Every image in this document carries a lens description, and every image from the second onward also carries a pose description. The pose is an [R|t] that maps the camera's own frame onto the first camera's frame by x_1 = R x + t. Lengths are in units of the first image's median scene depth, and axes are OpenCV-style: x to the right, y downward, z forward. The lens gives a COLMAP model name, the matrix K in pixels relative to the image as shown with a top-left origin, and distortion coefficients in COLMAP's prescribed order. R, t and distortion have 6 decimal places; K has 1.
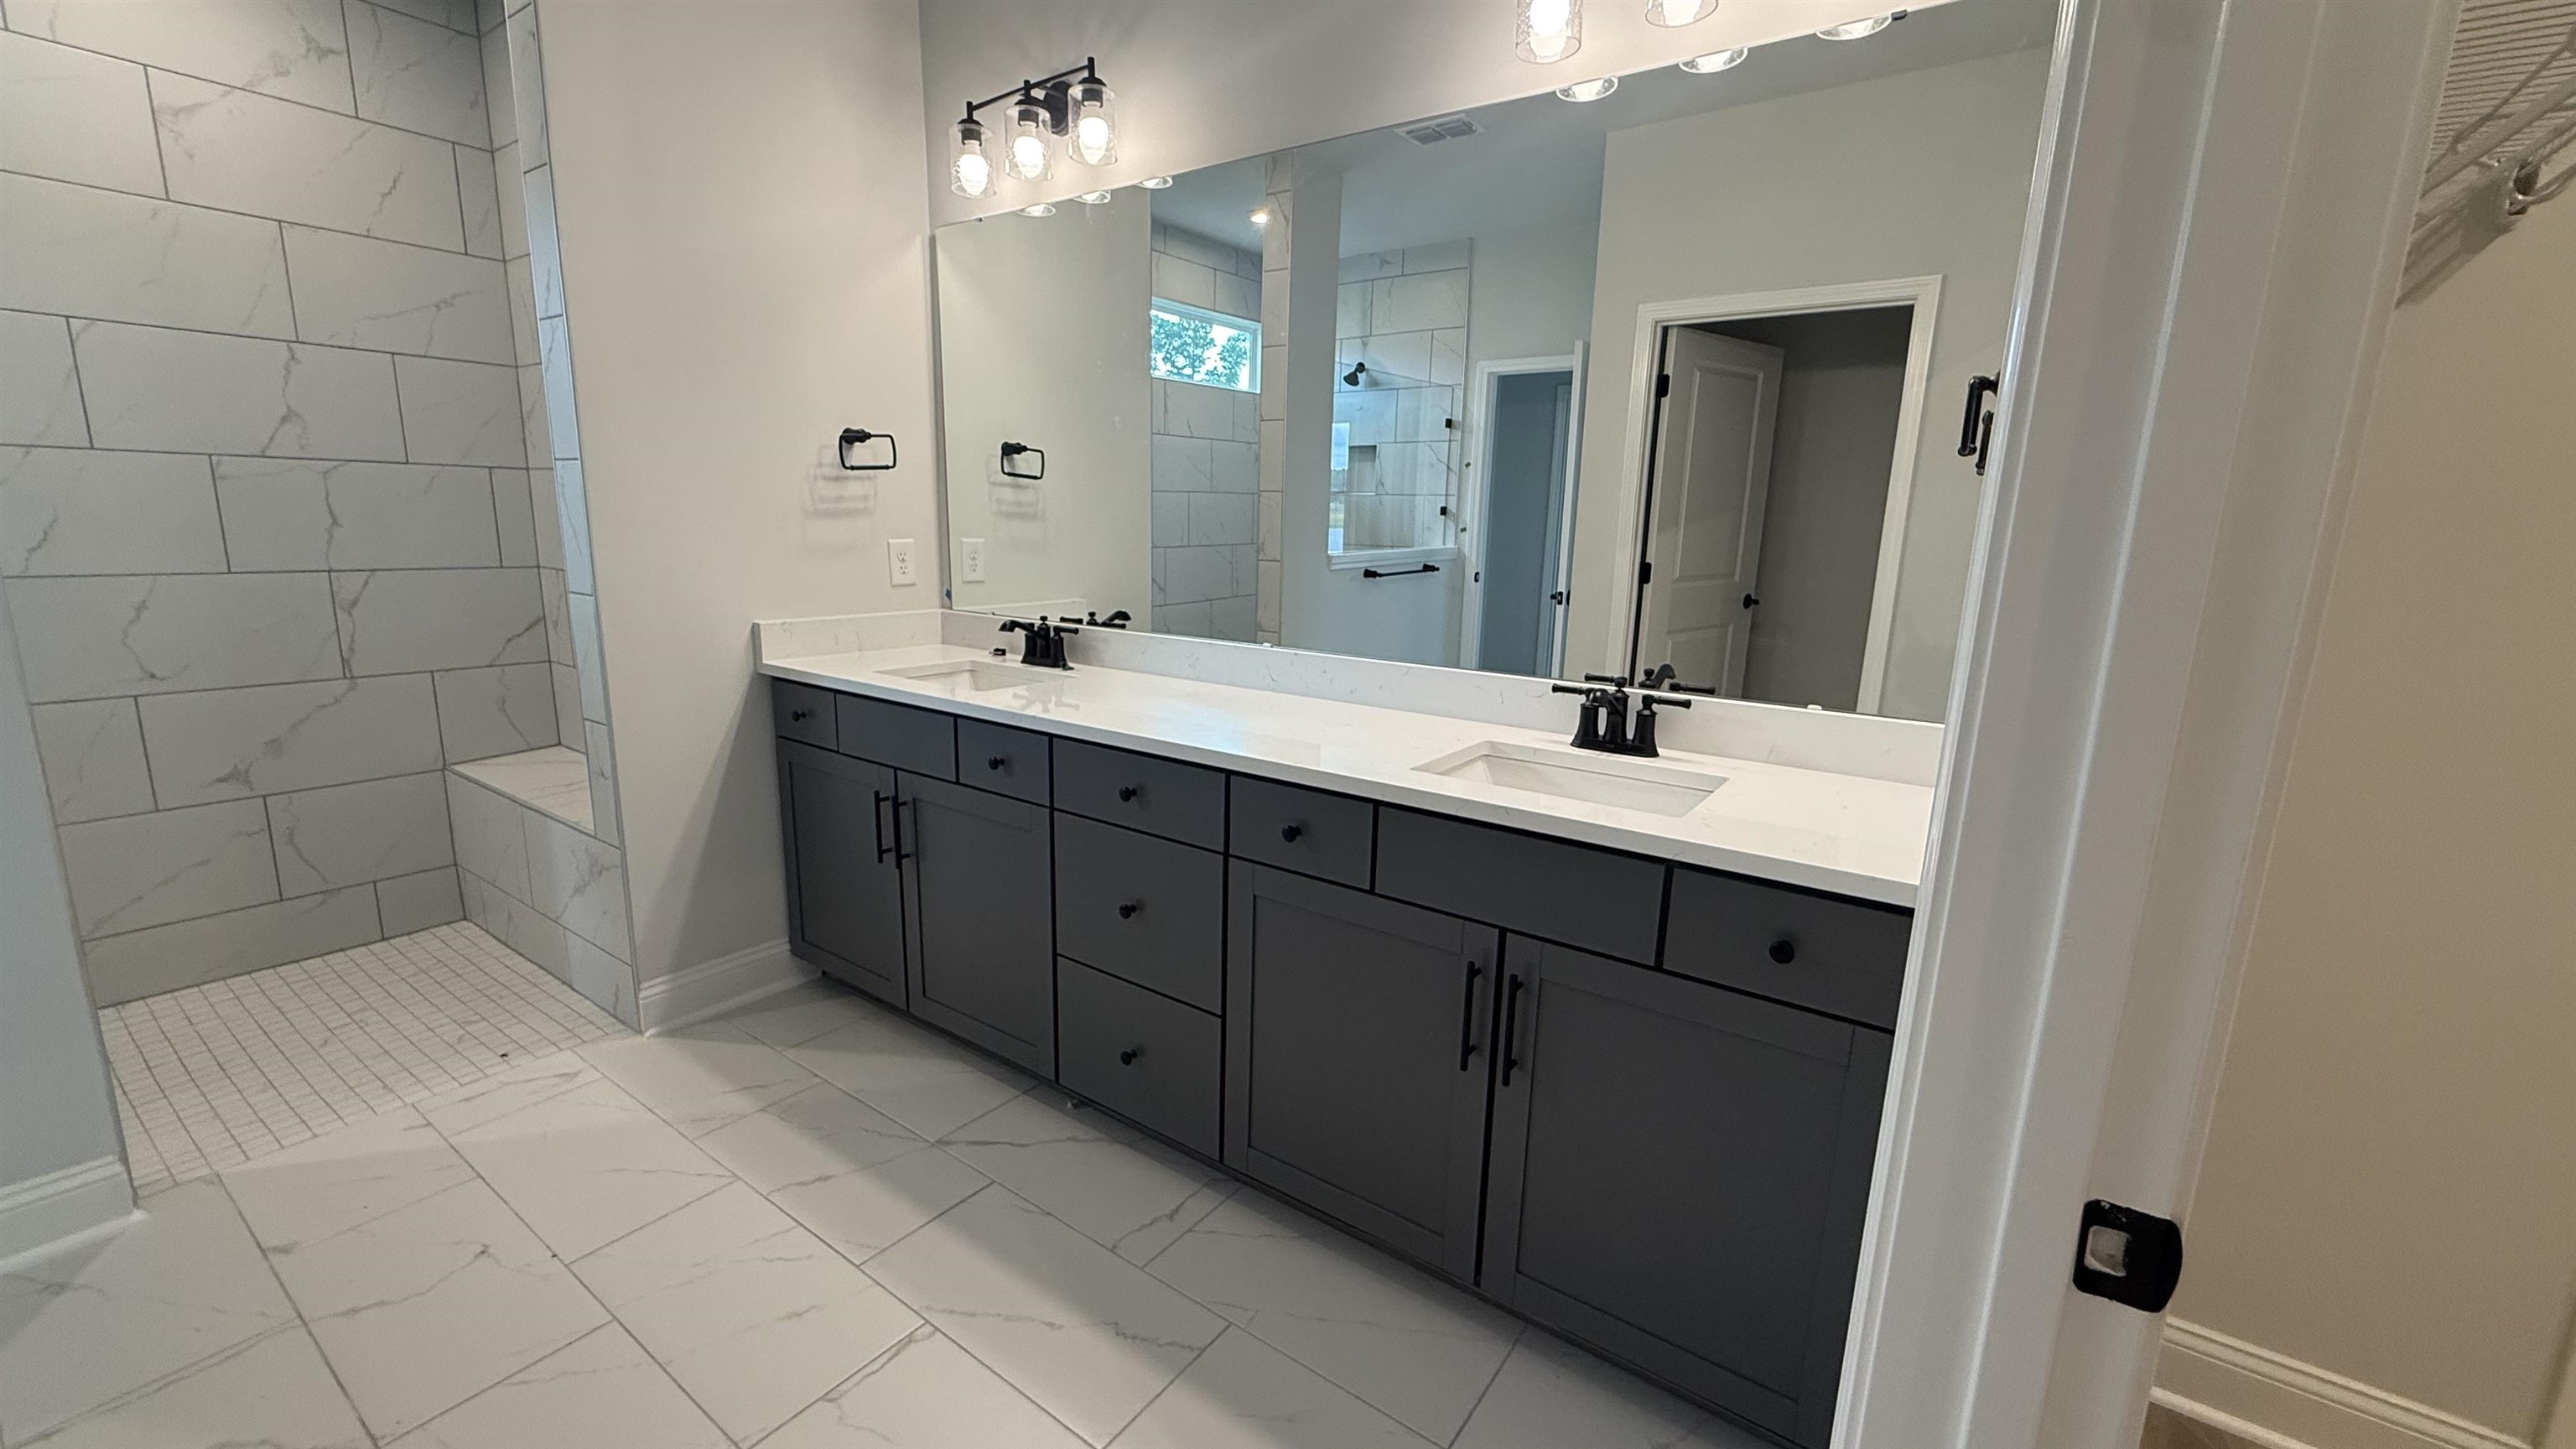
lens RADIAL K [[1023.7, 0, 1288.0], [0, 1023.7, 724.5], [0, 0, 1]] dist [0.000099, 0.000123]
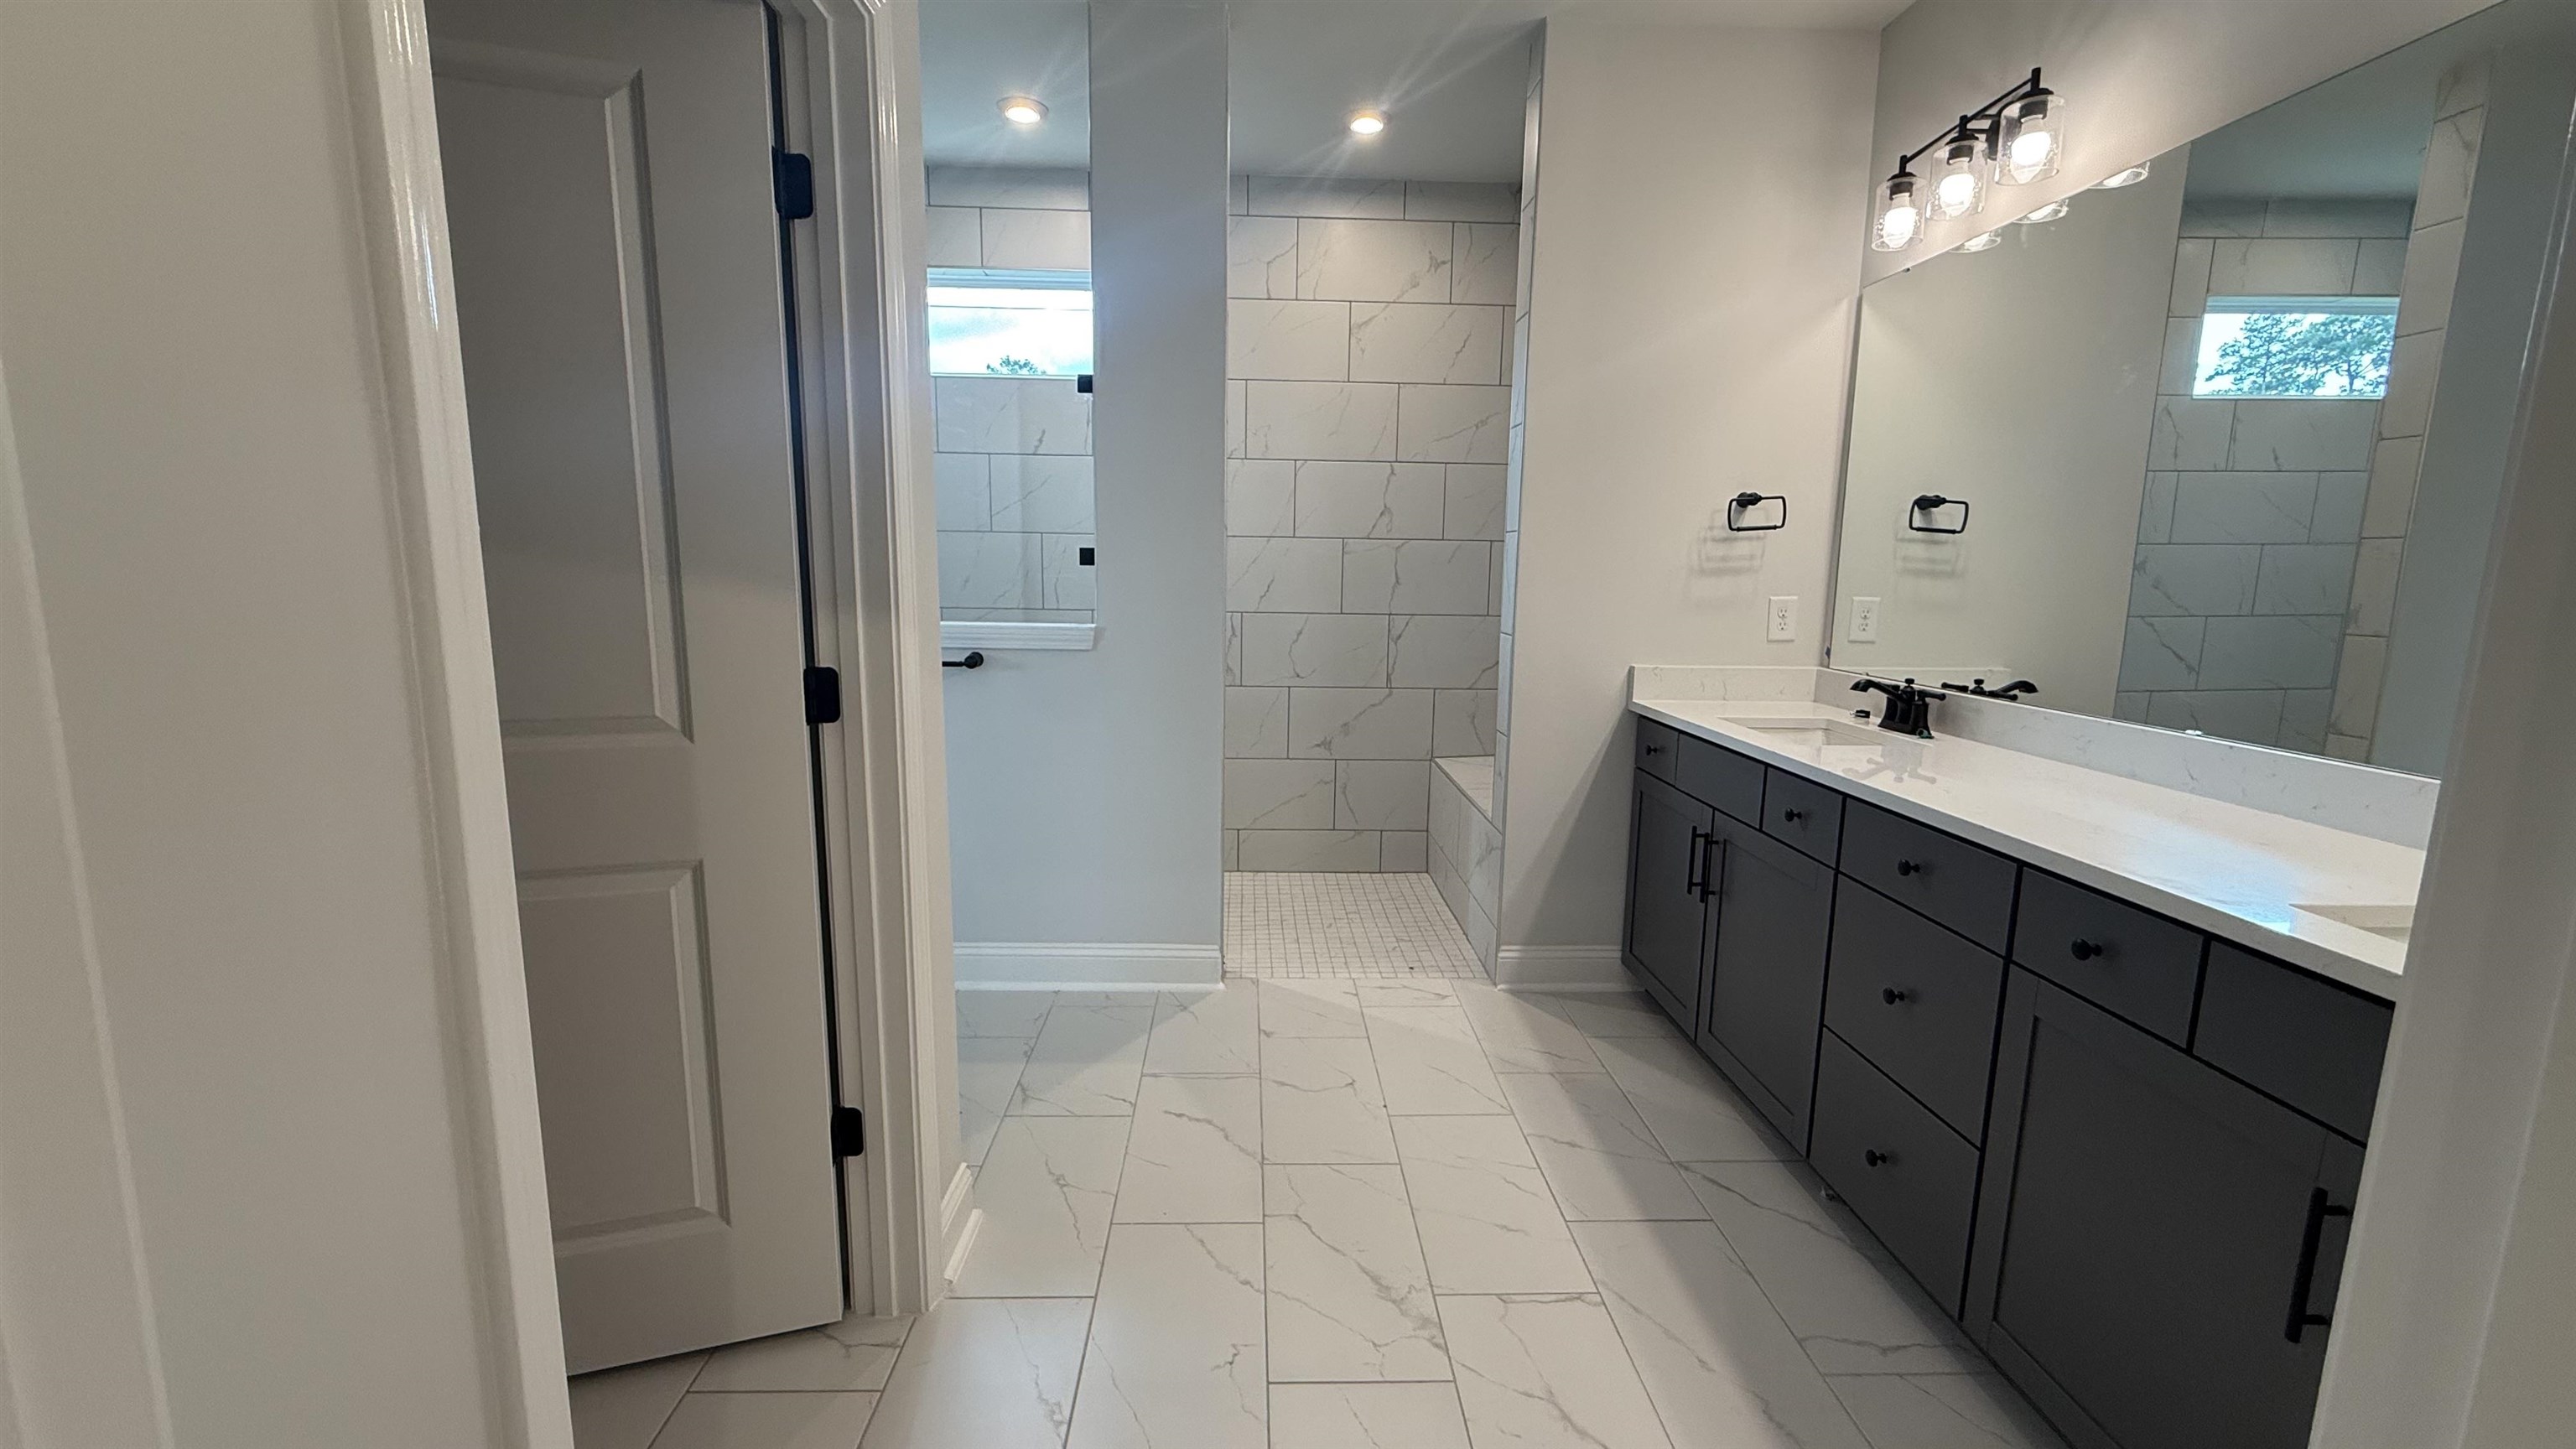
lens RADIAL K [[1023.7, 0, 1288.0], [0, 1023.7, 724.5], [0, 0, 1]] dist [0.000099, 0.000123]
pose [[0.613587, 0.106485, -0.782414, 0.150576], [-0.155862, 0.987704, 0.012193, 0.011958], [0.774091, 0.114467, 0.622639, -0.008346]]
